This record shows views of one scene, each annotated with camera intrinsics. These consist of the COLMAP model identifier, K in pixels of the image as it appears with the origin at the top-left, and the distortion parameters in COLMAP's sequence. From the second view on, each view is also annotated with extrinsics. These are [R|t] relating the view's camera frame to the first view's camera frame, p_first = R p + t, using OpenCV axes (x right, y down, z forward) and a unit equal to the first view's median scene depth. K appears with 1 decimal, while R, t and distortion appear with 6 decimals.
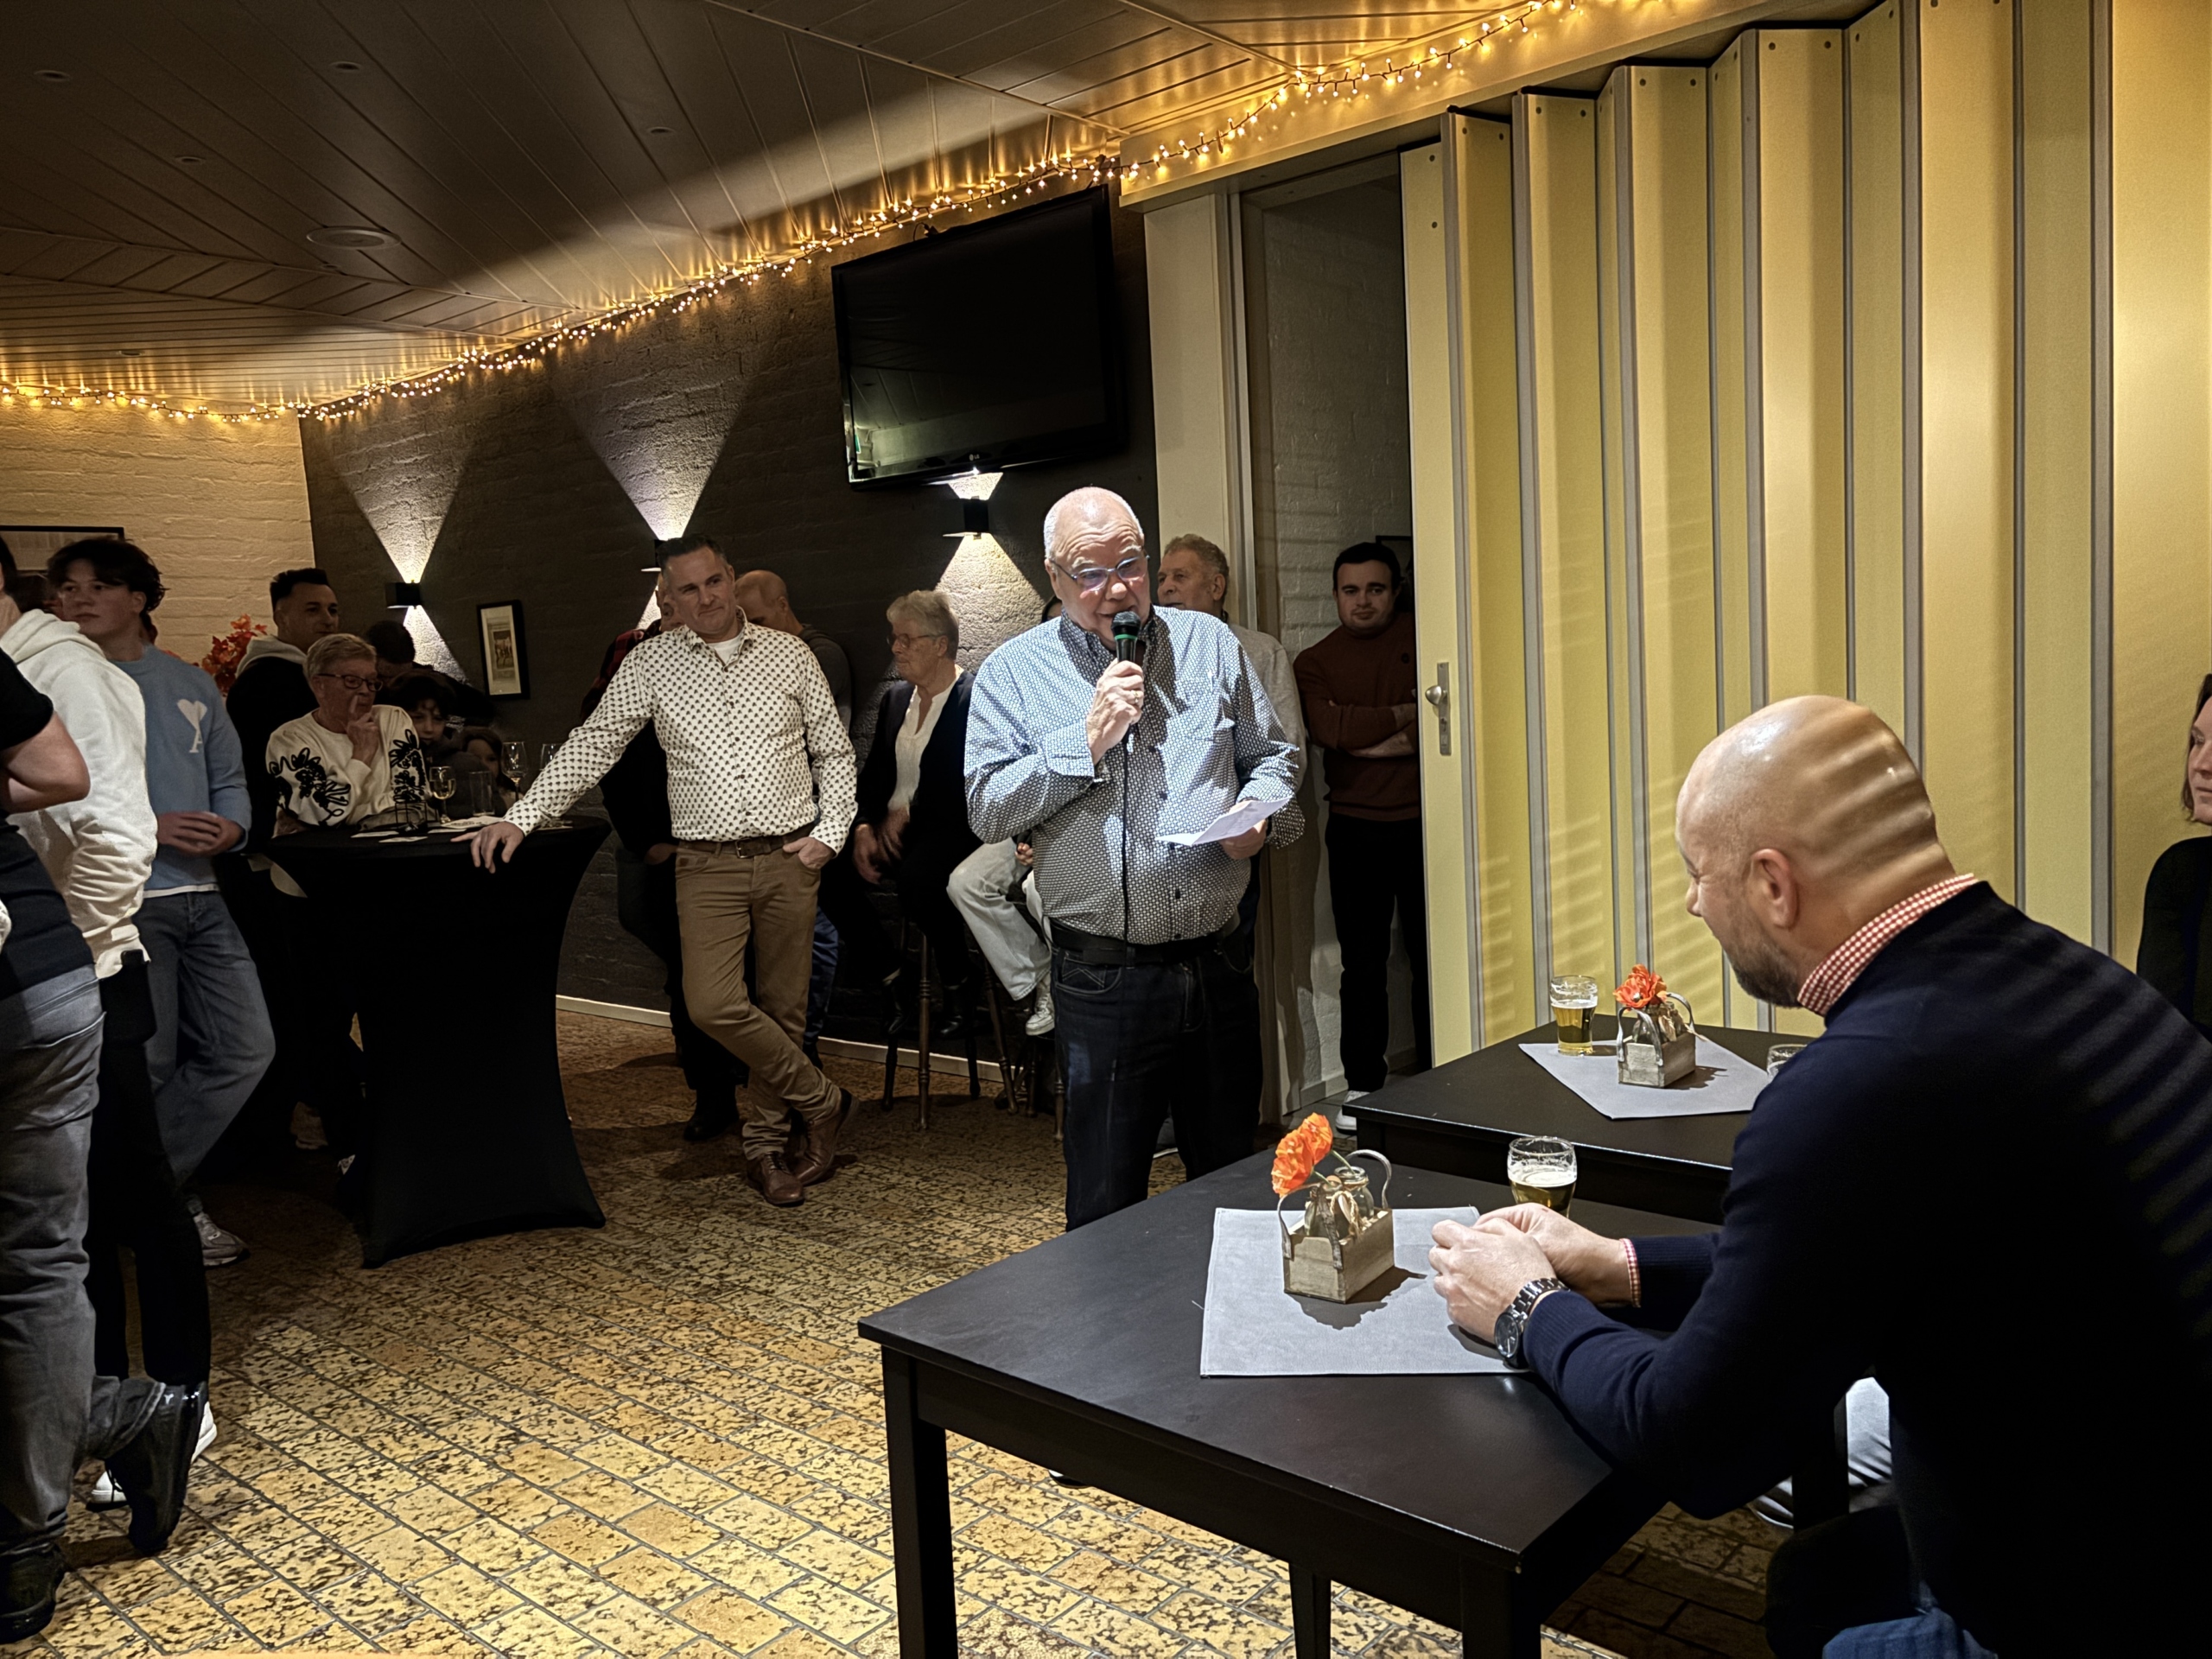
lens RADIAL K [[1672.1, 0, 1098.0], [0, 1672.1, 825.9], [0, 0, 1]] dist [0.021535, 0.012945]
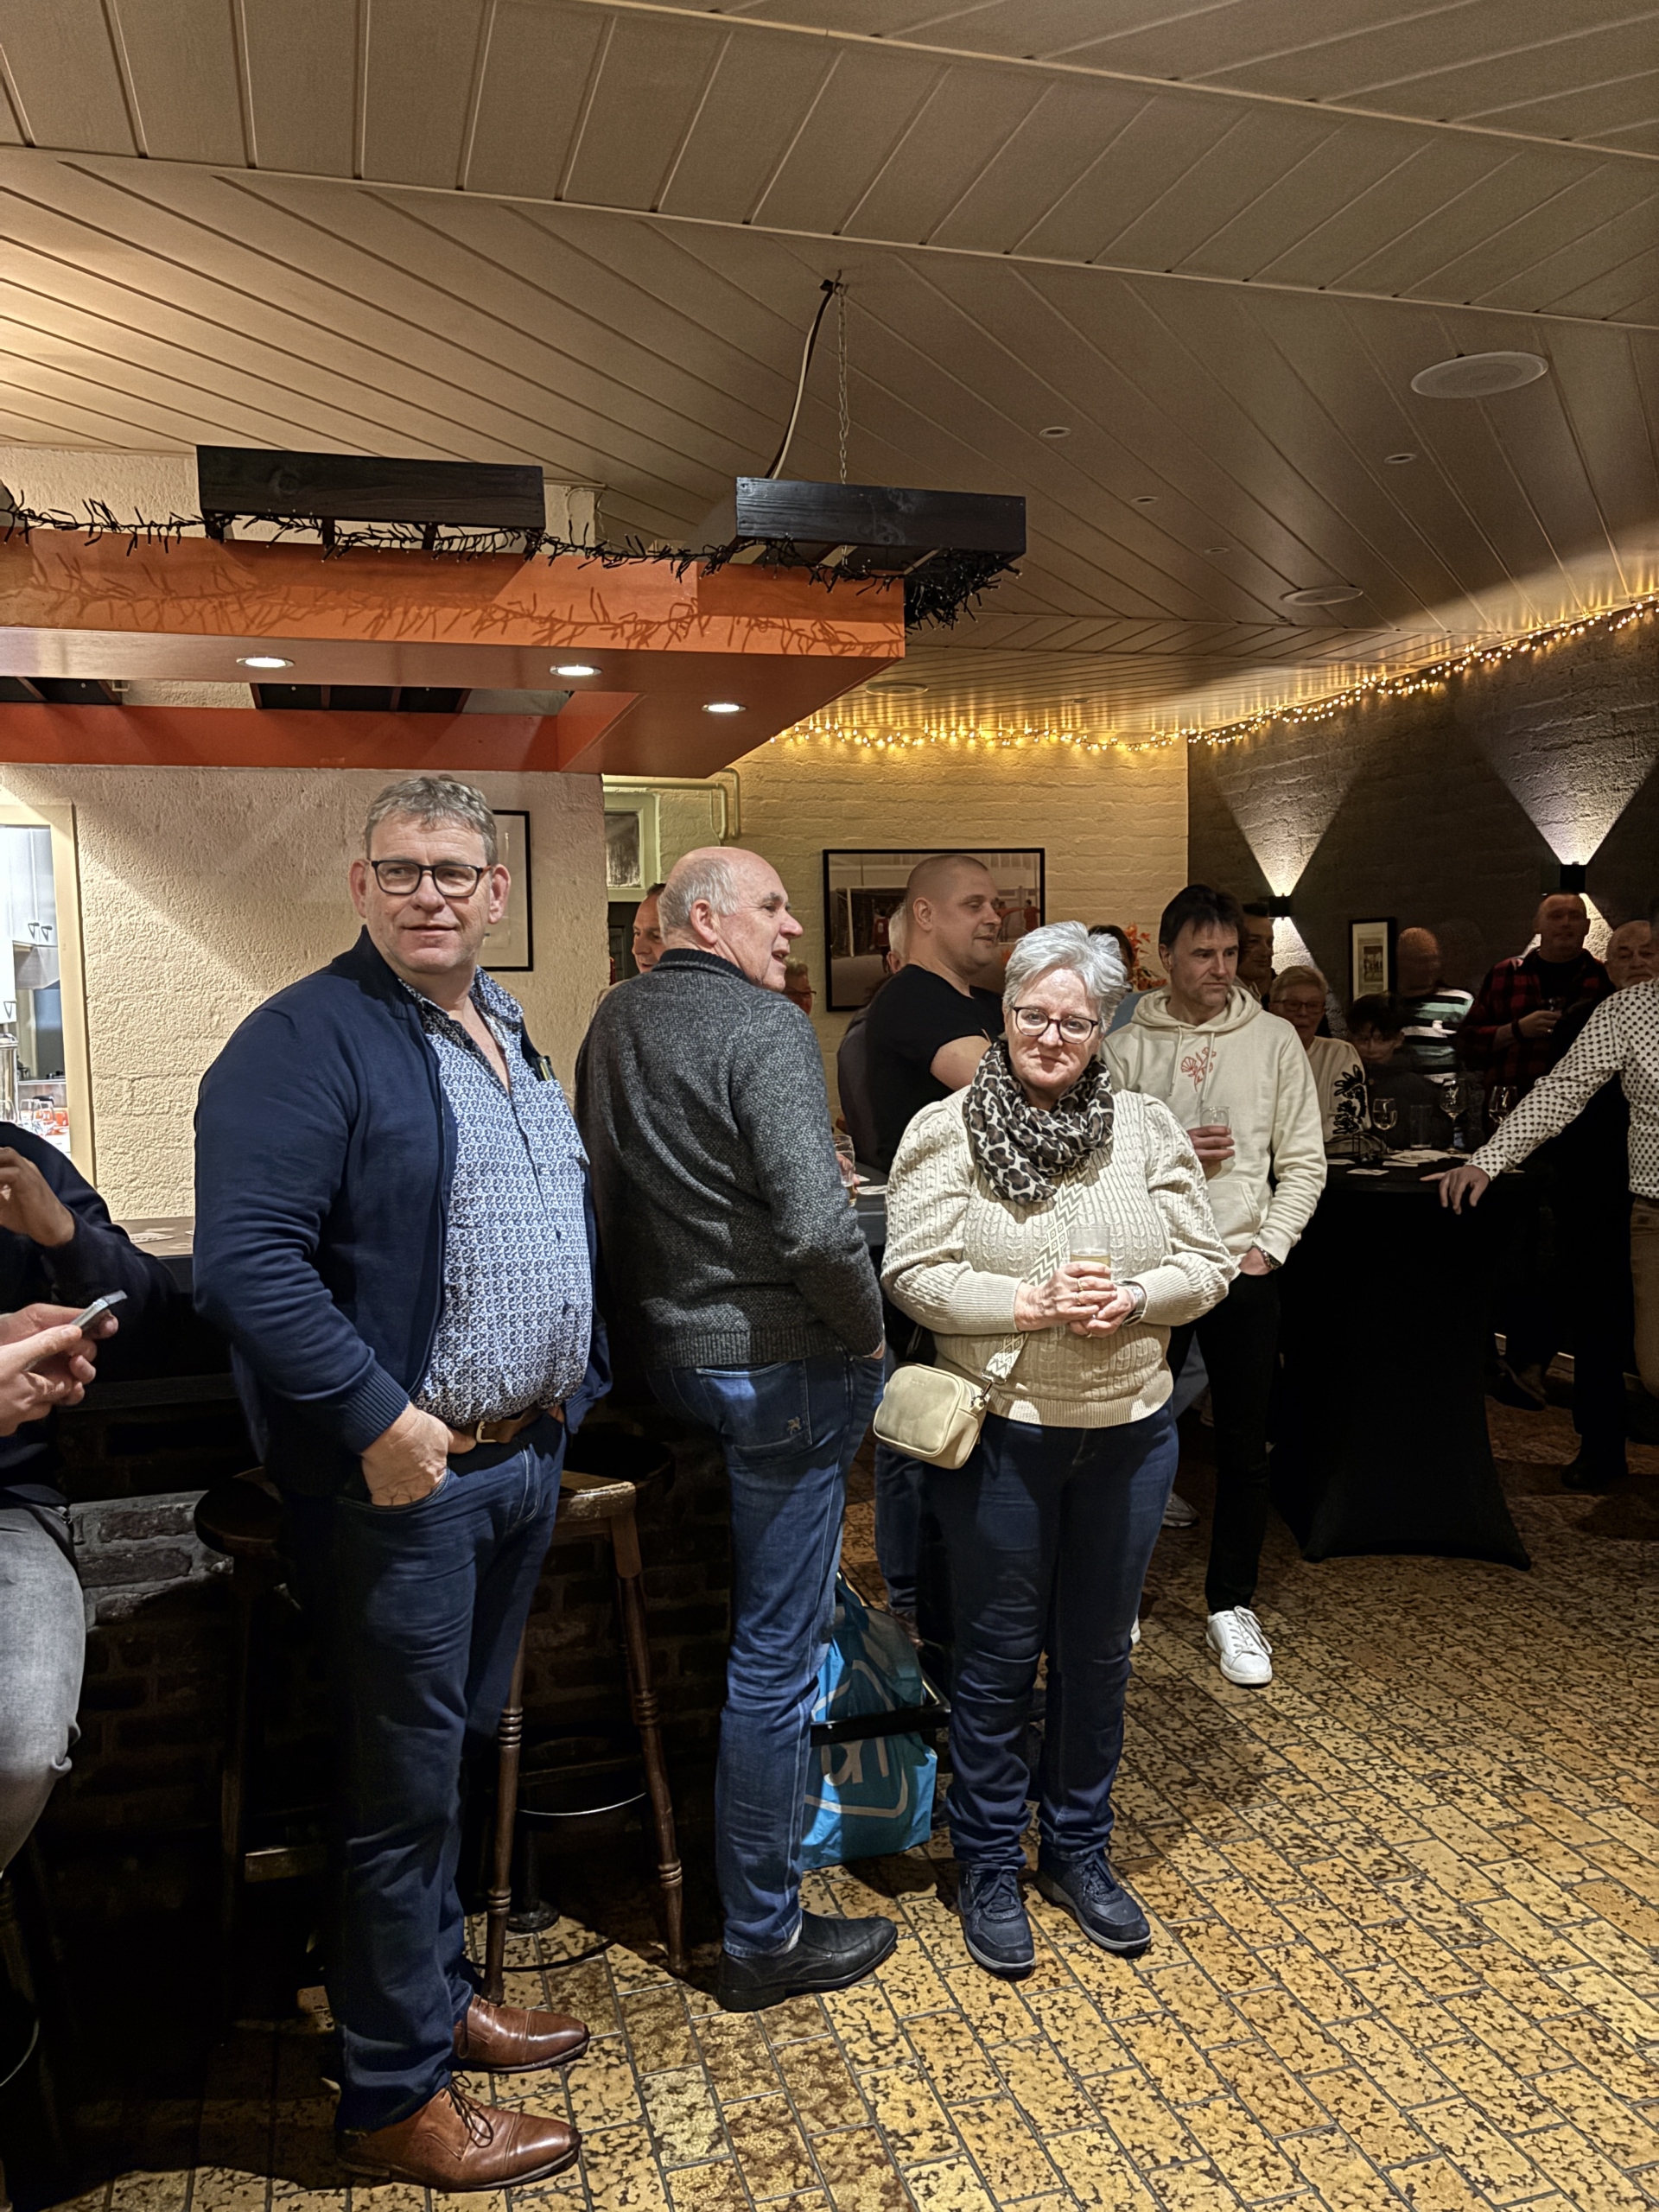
lens RADIAL K [[1654.3, 0, 829.5], [0, 1654.3, 1106.0], [0, 0, 1]] dist [0.073969, -0.086012]
pose [[0.839726, 0.082315, -0.536735, -0.124379], [-0.079024, 0.996445, 0.029184, -0.034663], [0.537229, 0.017909, 0.843246, -0.079662]]
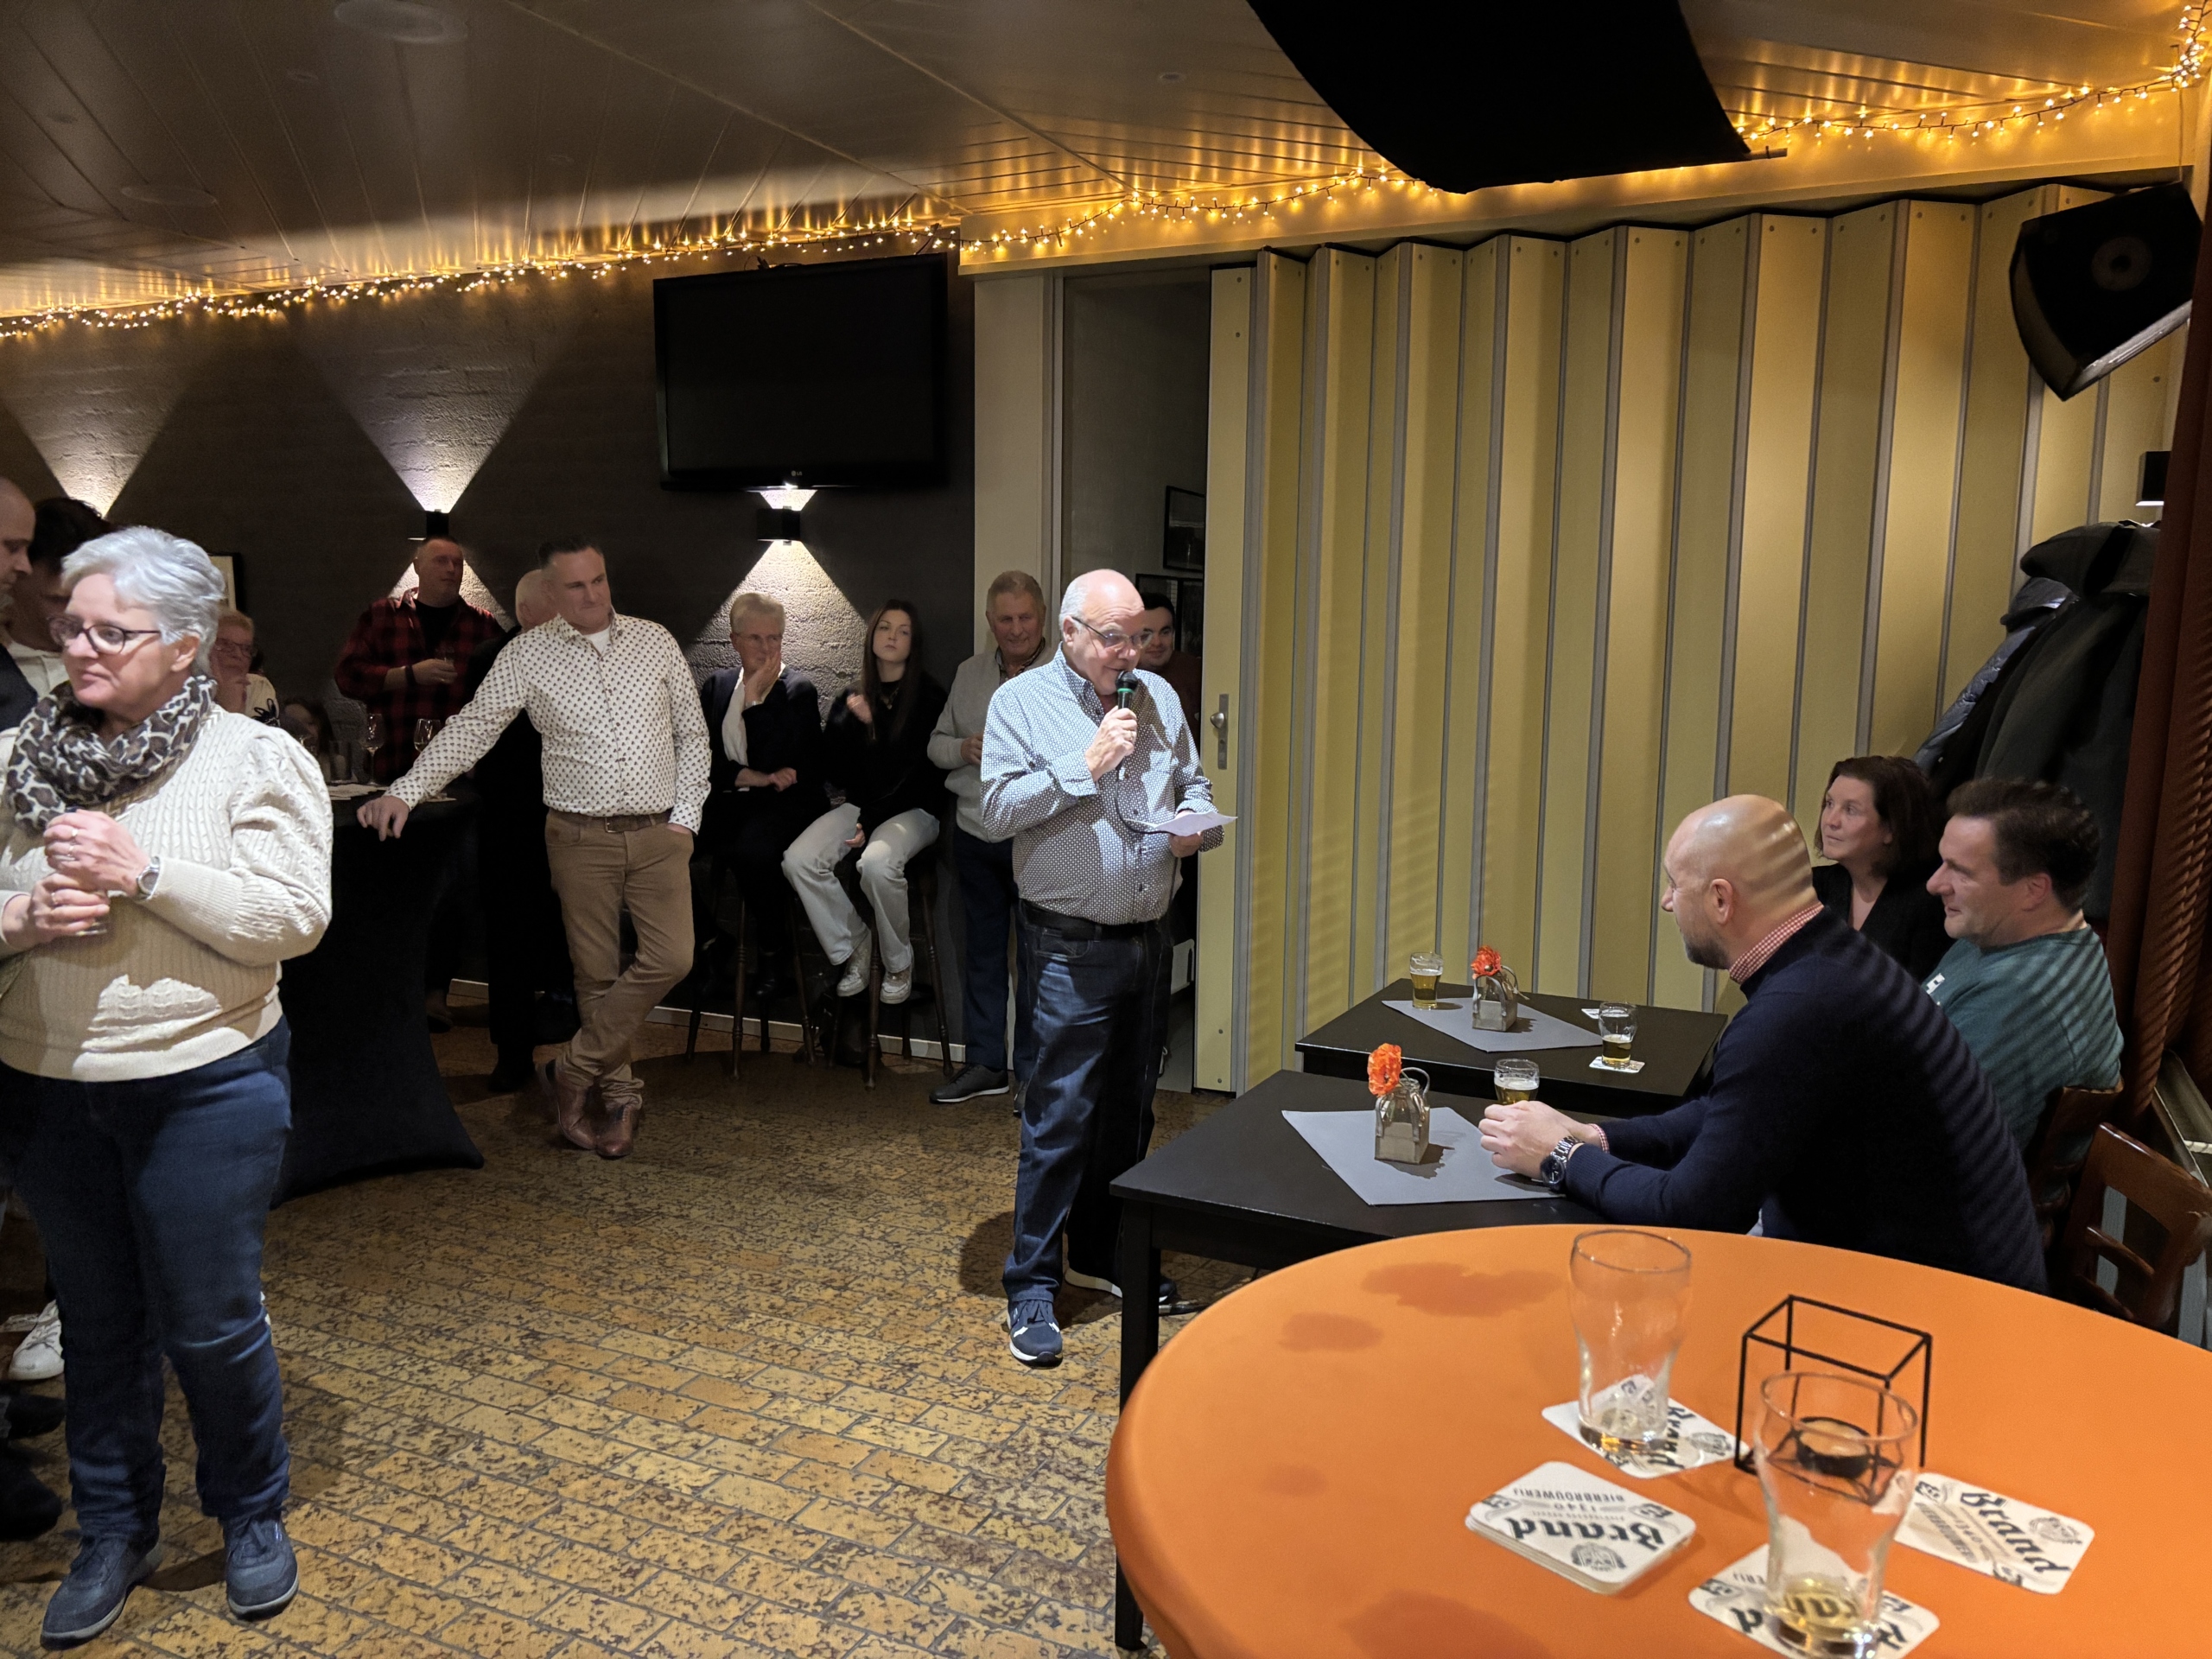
lens RADIAL K [[1672.1, 0, 1098.0], [0, 1672.1, 825.9], [0, 0, 1]] dist [0.021535, 0.012945]
pose [[0.960877, 0.035132, 0.274737, -0.208996], [-0.040446, 0.999088, 0.013700, -0.013207], [-0.274005, -0.024276, 0.961422, -0.144721]]
